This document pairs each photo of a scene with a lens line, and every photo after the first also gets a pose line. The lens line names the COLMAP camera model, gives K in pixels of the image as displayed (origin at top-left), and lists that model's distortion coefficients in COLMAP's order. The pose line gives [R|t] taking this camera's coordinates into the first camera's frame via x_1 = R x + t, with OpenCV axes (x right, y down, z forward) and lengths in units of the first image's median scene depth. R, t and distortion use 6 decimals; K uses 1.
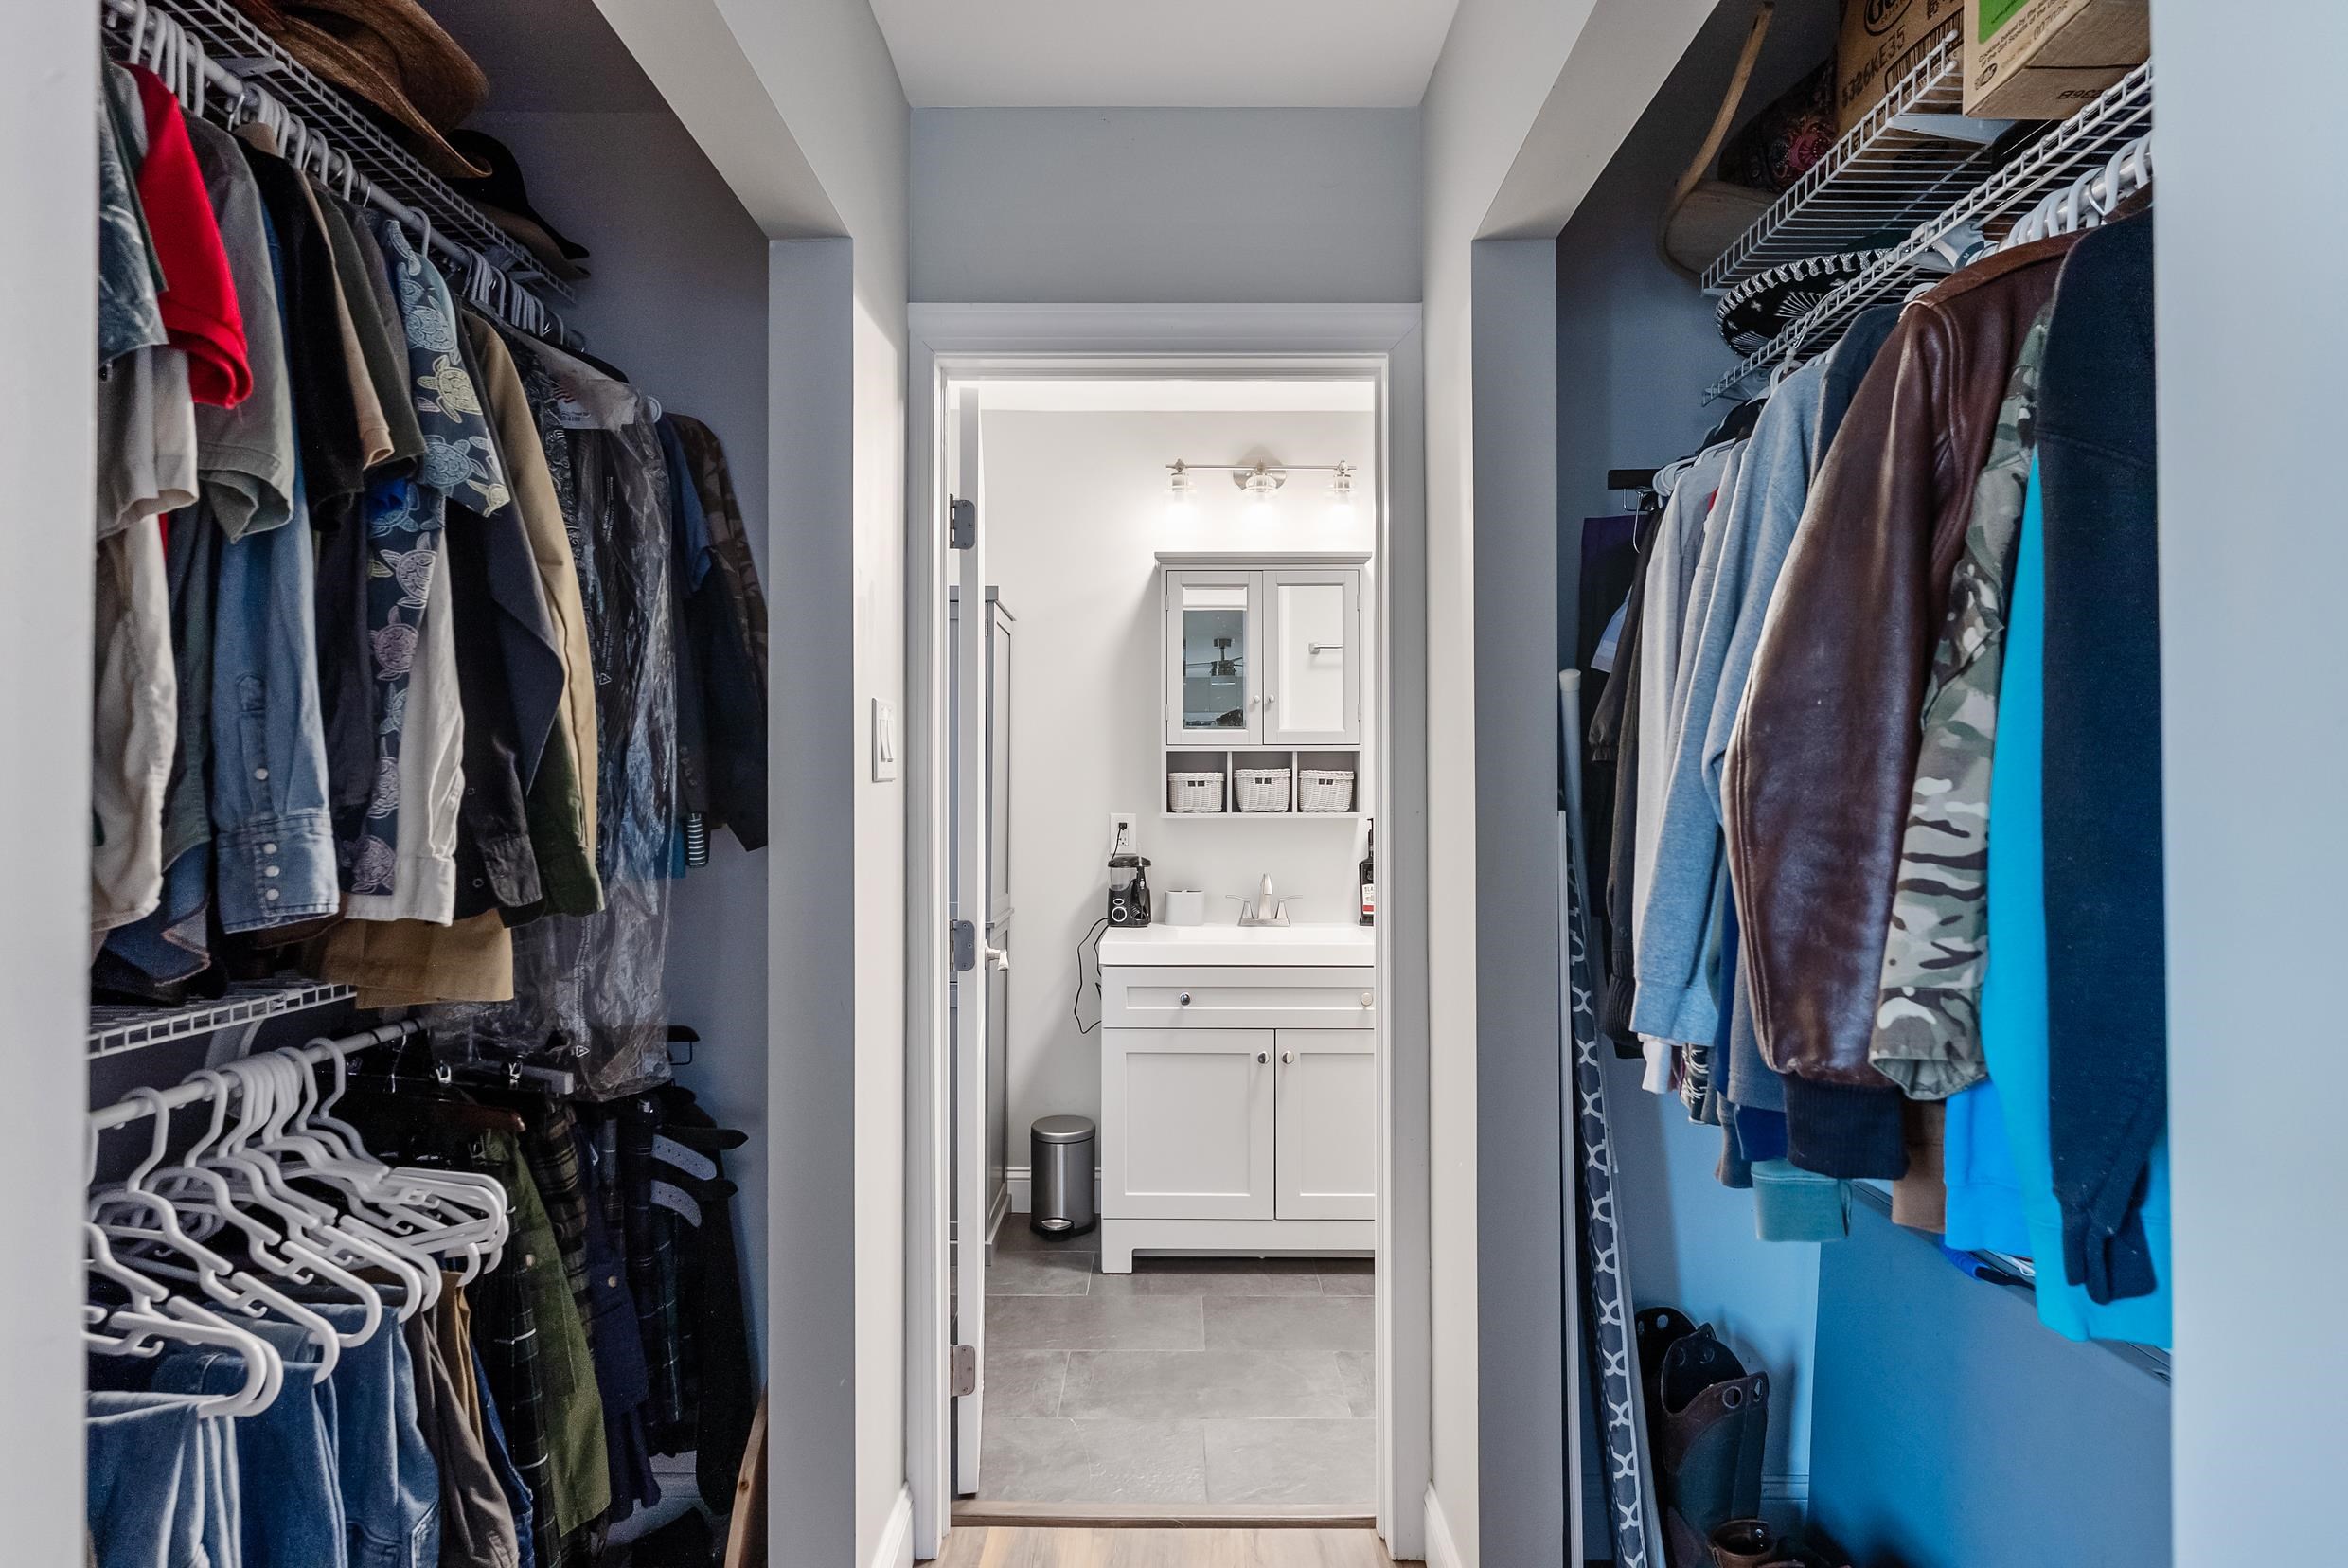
lens RADIAL K [[1220.0, 0, 1174.1], [0, 1220.0, 790.4], [0, 0, 1]] dist [-0.000090, 0.000000]
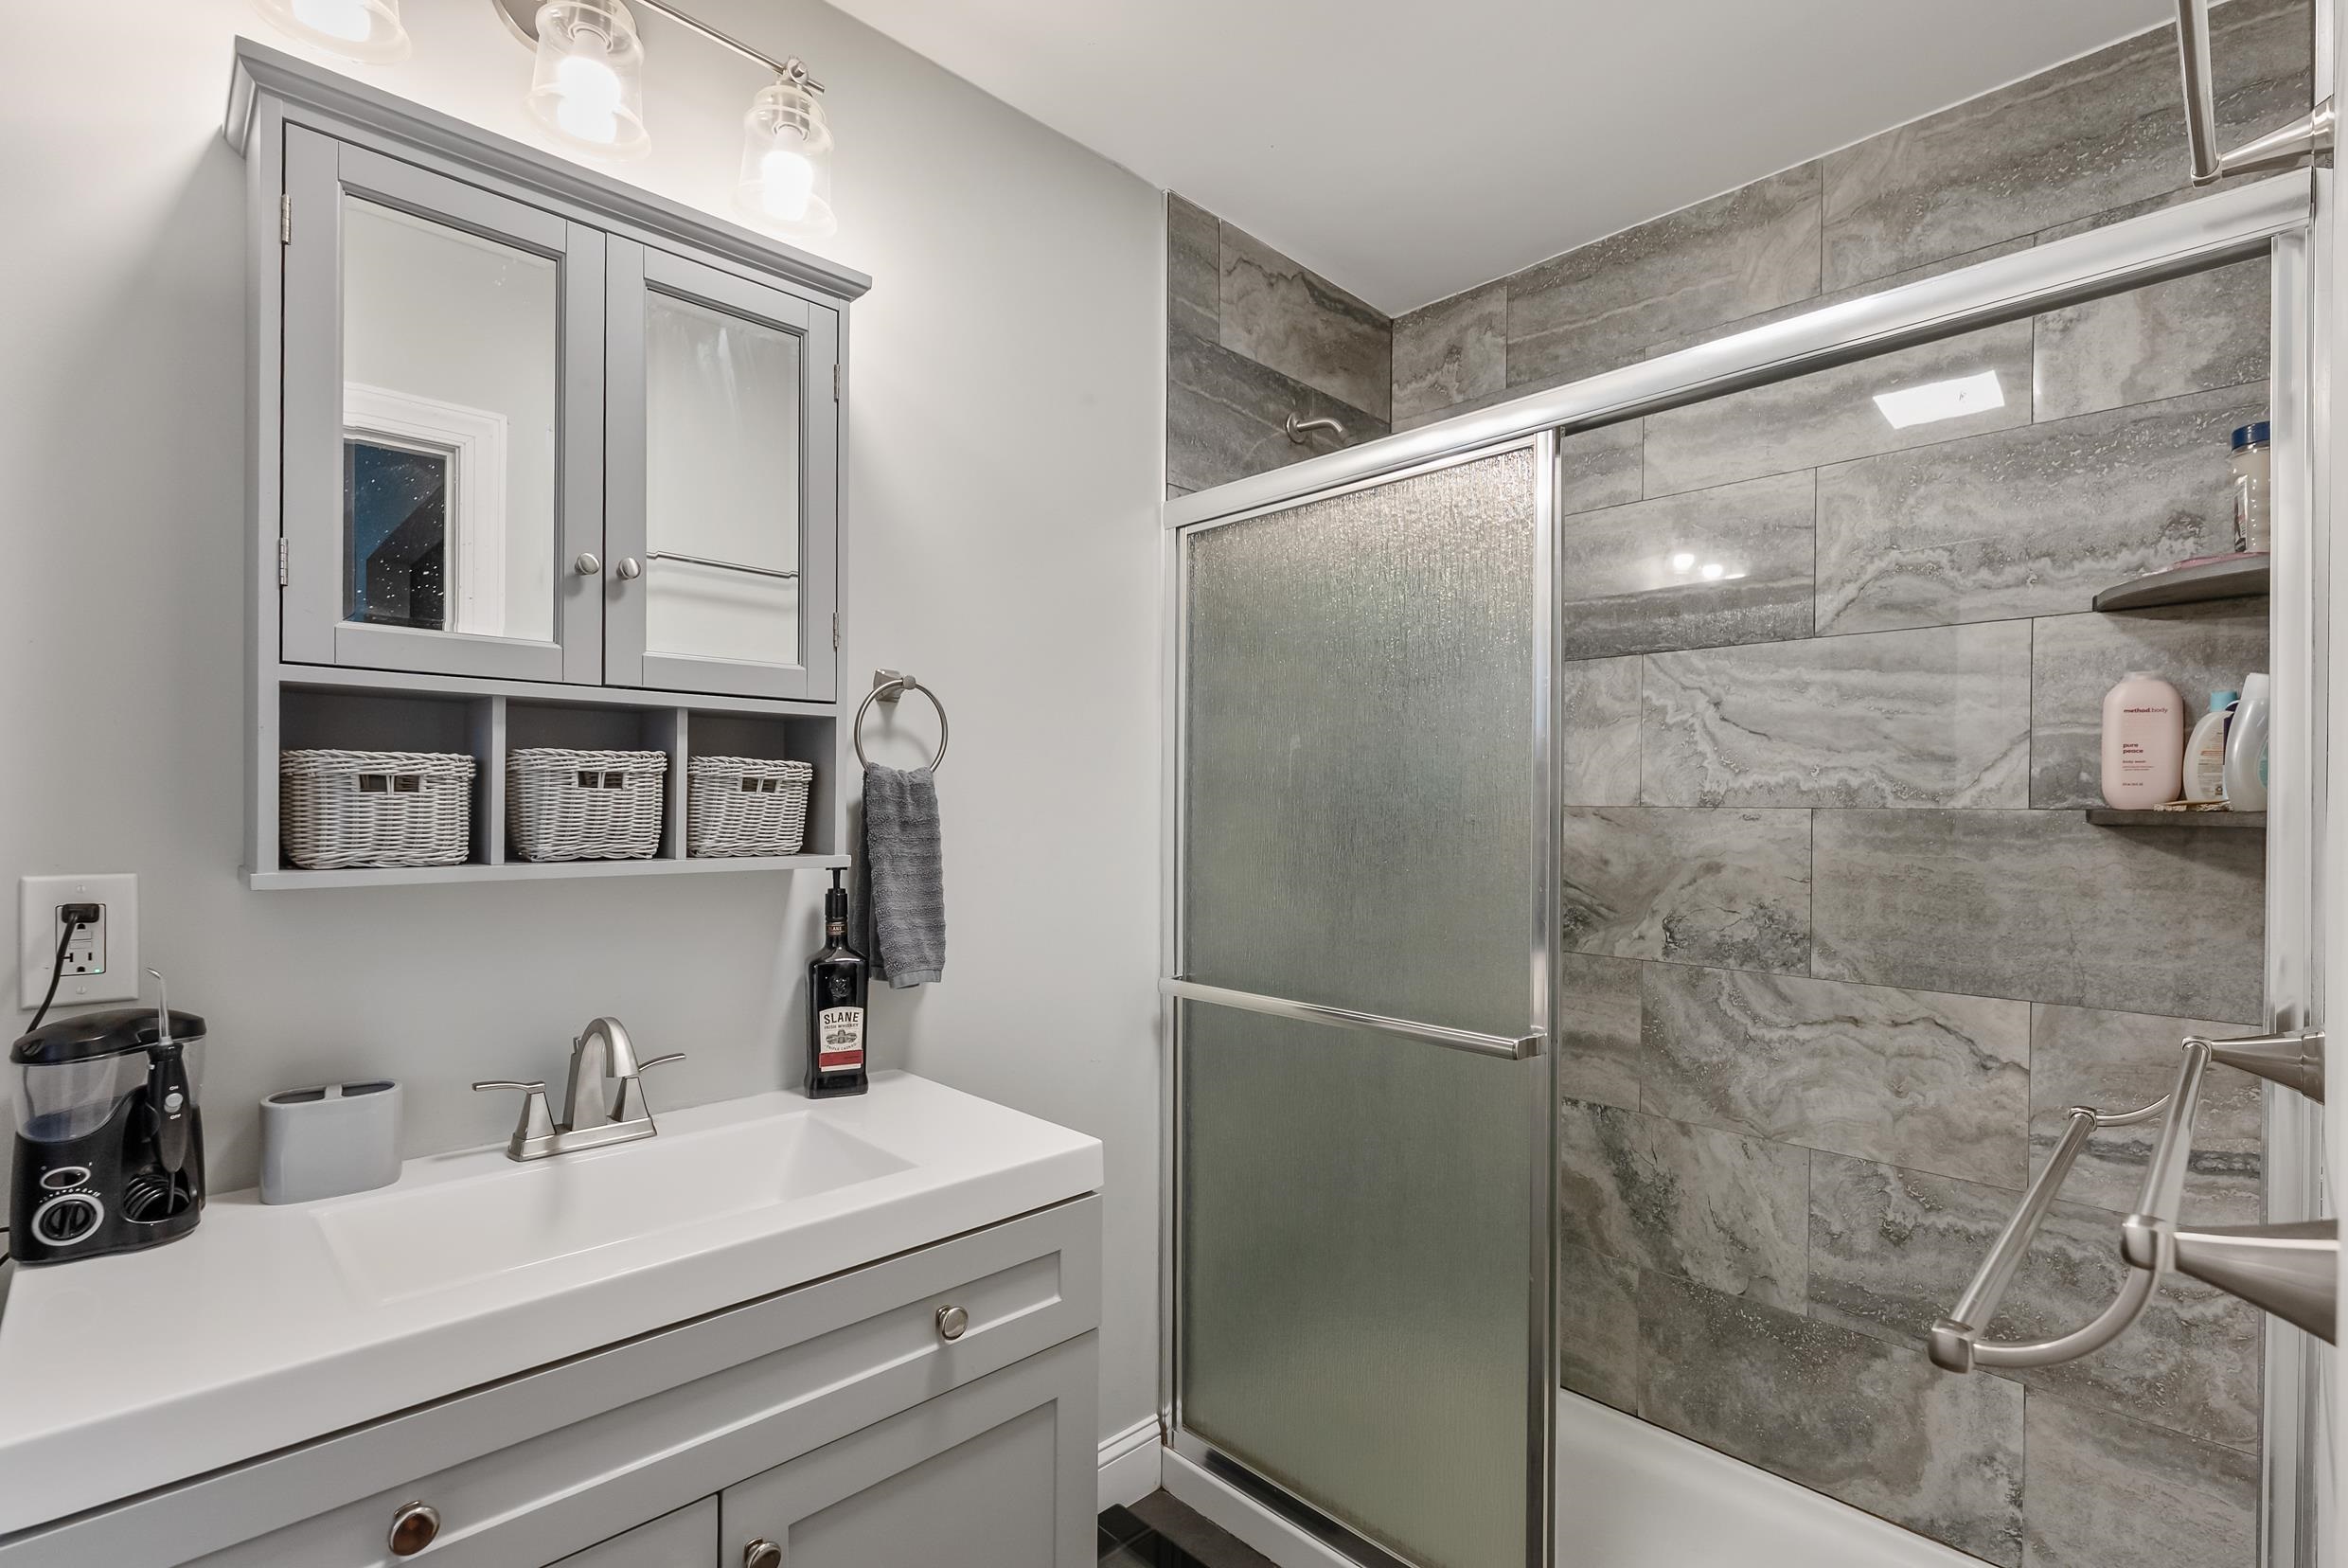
lens RADIAL K [[1072.2, 0, 1168.7], [0, 1072.2, 806.2], [0, 0, 1]] dist [-0.000893, -0.000213]
pose [[0.717426, 0.000622, 0.696634, -0.034310], [-0.010110, 0.999904, 0.009519, -0.004325], [-0.696561, -0.013872, 0.717363, 0.626244]]
